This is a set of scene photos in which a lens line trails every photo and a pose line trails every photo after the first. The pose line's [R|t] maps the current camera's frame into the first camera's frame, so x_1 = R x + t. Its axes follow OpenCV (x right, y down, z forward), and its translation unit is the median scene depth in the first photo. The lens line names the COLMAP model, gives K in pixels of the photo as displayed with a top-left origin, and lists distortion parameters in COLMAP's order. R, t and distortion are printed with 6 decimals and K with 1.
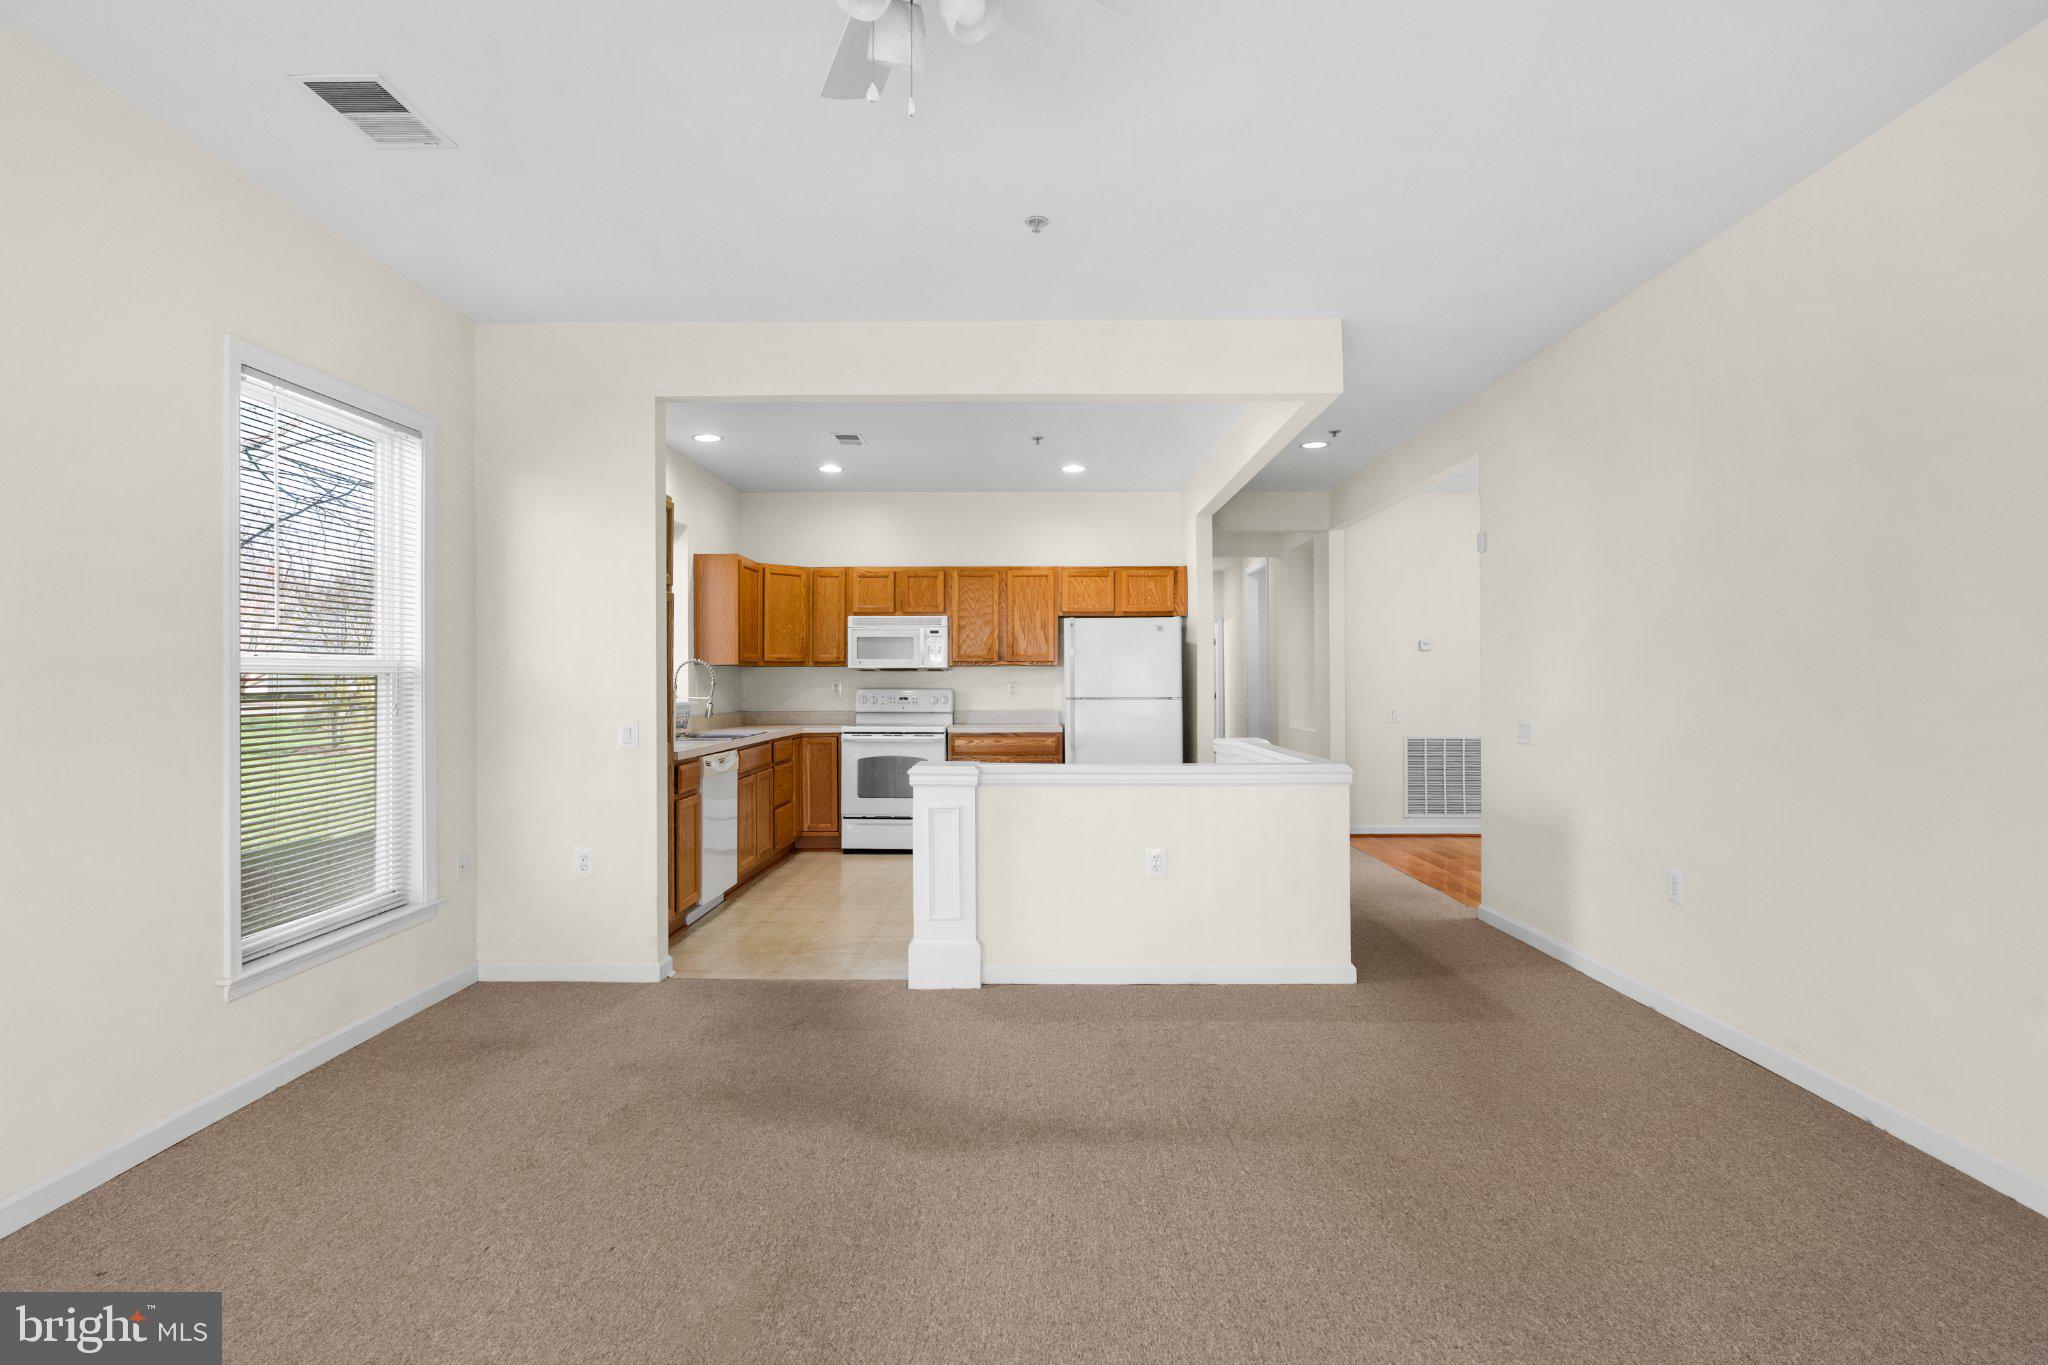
lens RADIAL K [[1028.6, 0, 1021.2], [0, 1028.6, 664.1], [0, 0, 1]] dist [-0.004476, 0.000021]
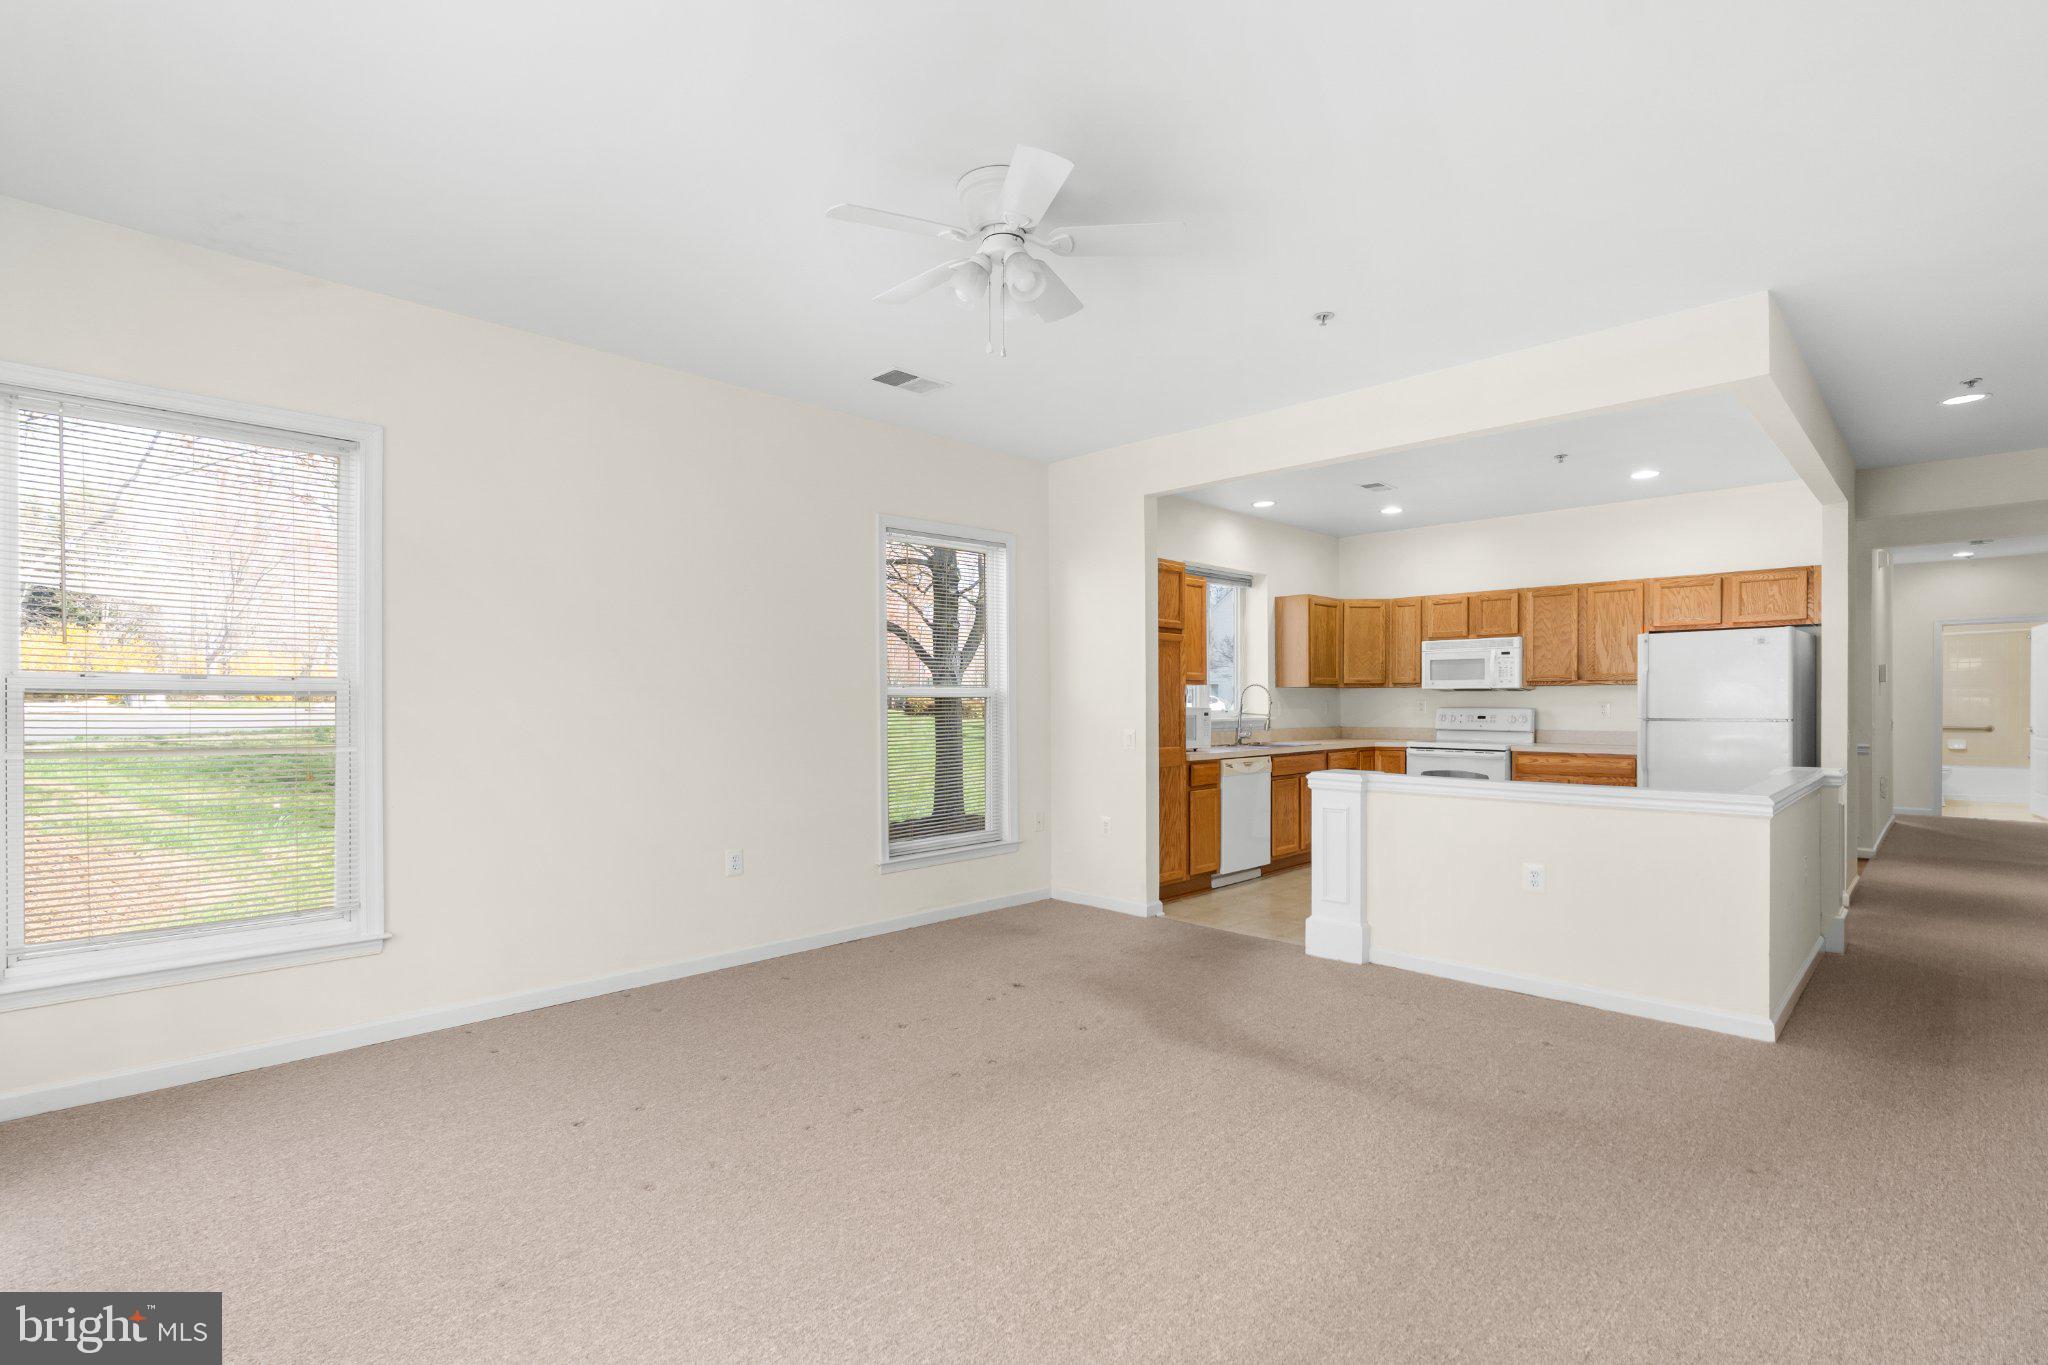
lens RADIAL K [[949.2, 0, 1034.0], [0, 949.2, 705.0], [0, 0, 1]] dist [0.001928, 0.000390]
pose [[0.722329, 0.004334, -0.691536, 0.232480], [0.011516, 0.999766, 0.018294, -0.002038], [0.691454, -0.021178, 0.722110, -0.016543]]
